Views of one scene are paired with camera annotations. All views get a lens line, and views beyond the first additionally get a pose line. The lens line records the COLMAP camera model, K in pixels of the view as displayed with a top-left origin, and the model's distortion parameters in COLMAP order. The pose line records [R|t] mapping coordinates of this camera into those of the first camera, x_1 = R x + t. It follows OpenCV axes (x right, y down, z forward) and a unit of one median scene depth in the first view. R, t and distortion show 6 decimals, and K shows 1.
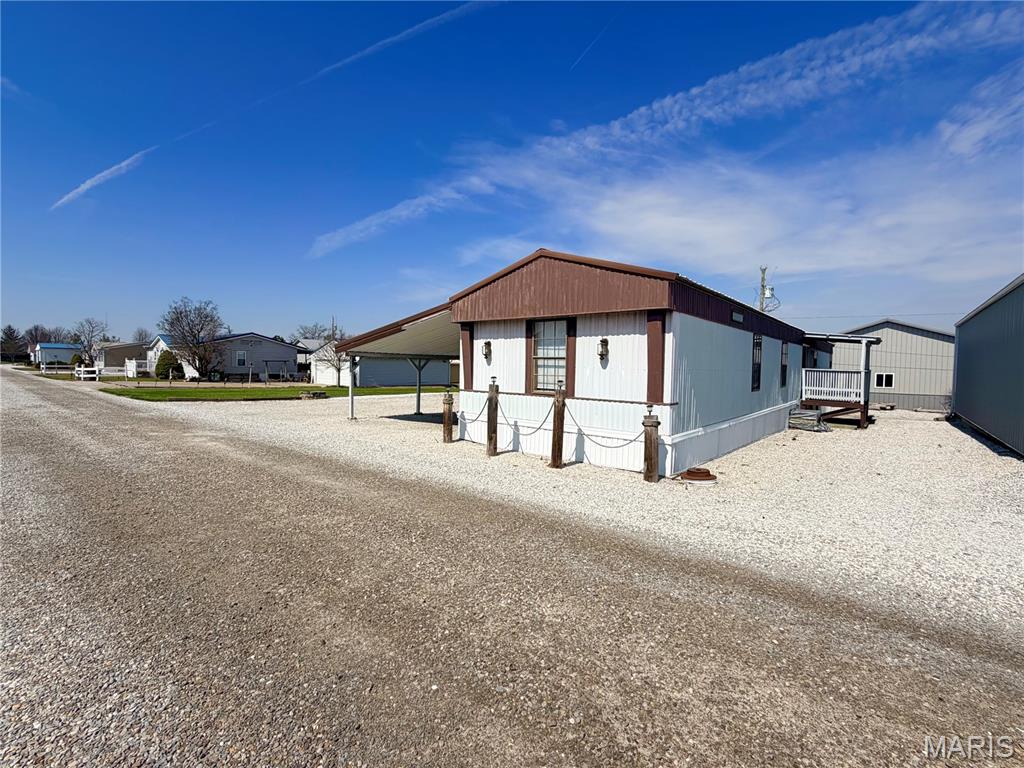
lens RADIAL K [[471.9, 0, 506.0], [0, 471.9, 406.4], [0, 0, 1]] dist [0.001660, -0.000277]
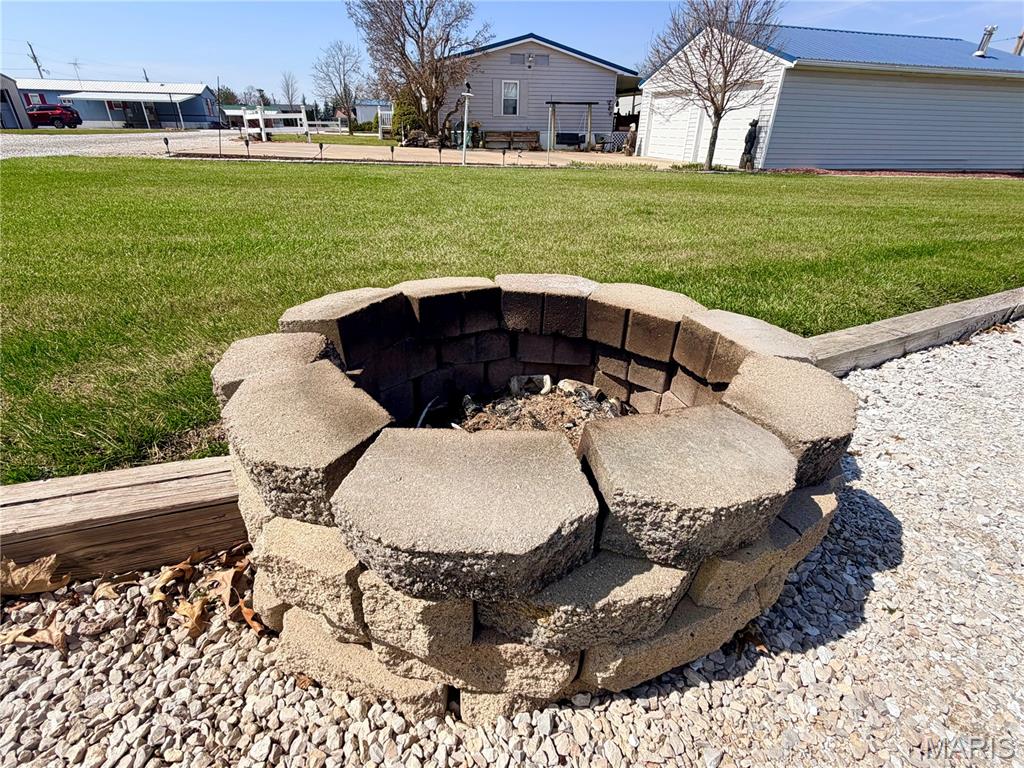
lens RADIAL K [[491.6, 0, 512.0], [0, 491.6, 384.0], [0, 0, 1]] dist [0.000702, 0.000020]
pose [[0.816891, 0.261952, -0.513877, -0.879054], [-0.051485, 0.920483, 0.387377, -0.101371], [0.574489, -0.289988, 0.765421, 2.129514]]
